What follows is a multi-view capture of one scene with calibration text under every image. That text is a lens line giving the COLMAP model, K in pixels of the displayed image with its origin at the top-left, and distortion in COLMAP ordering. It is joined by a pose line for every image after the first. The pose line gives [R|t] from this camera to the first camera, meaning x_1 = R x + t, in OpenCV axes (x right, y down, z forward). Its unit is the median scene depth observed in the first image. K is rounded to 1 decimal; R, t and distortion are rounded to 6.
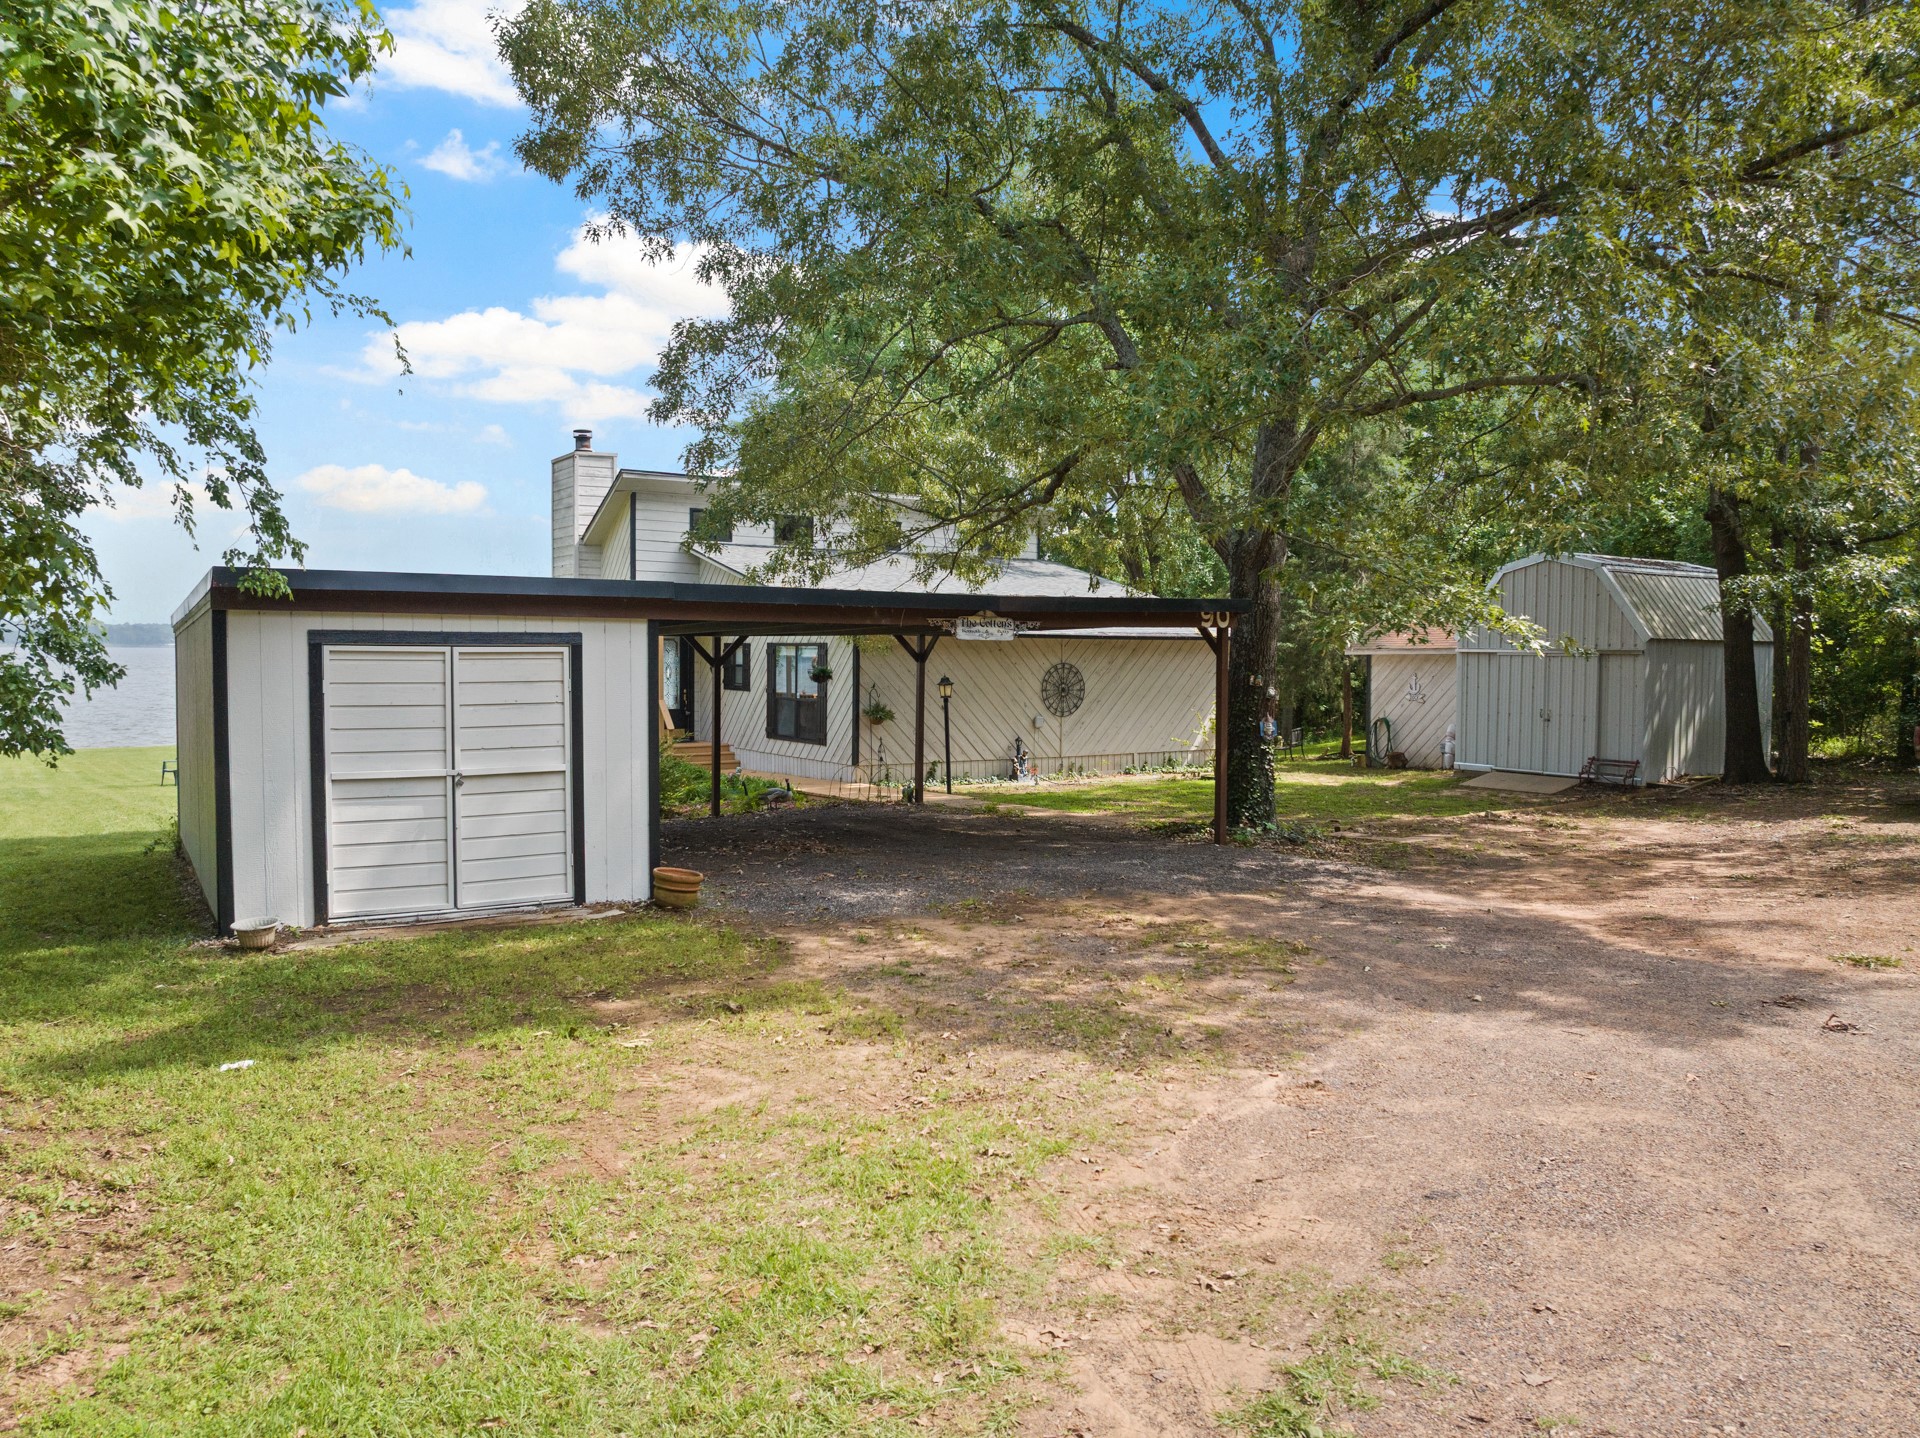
lens RADIAL K [[1350.5, 0, 957.3], [0, 1350.5, 721.4], [0, 0, 1]] dist [-0.042656, 0.017036]
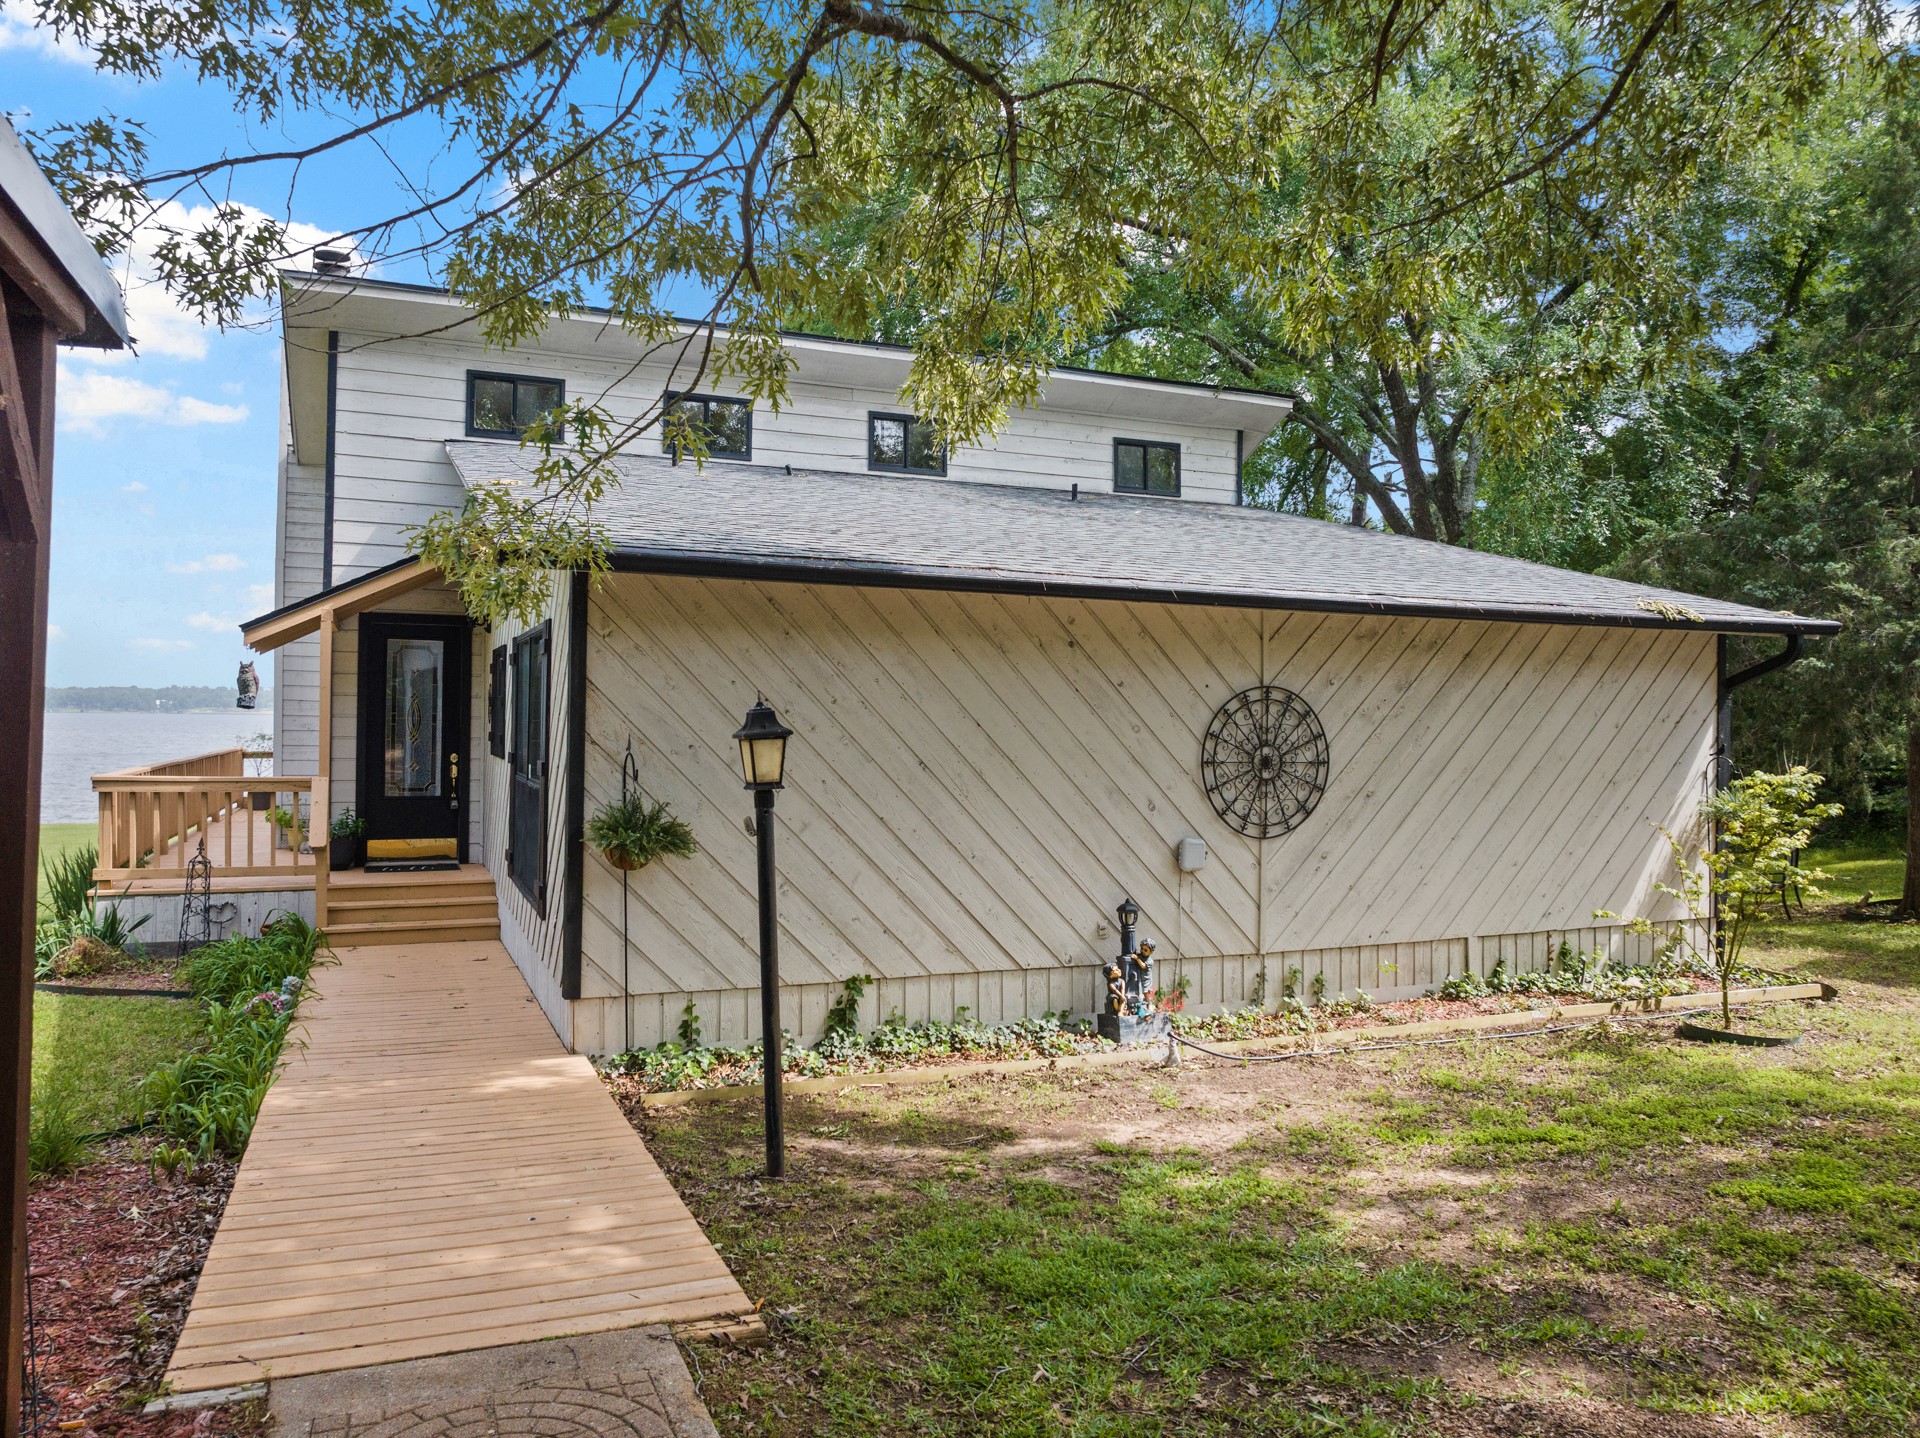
lens RADIAL K [[1350.5, 0, 965.9], [0, 1350.5, 716.5], [0, 0, 1]] dist [-0.042656, 0.017036]
pose [[0.986540, 0.004499, -0.163456, 0.059864], [-0.013781, 0.998353, -0.055697, -0.014990], [0.162936, 0.057200, 0.984977, 0.654829]]
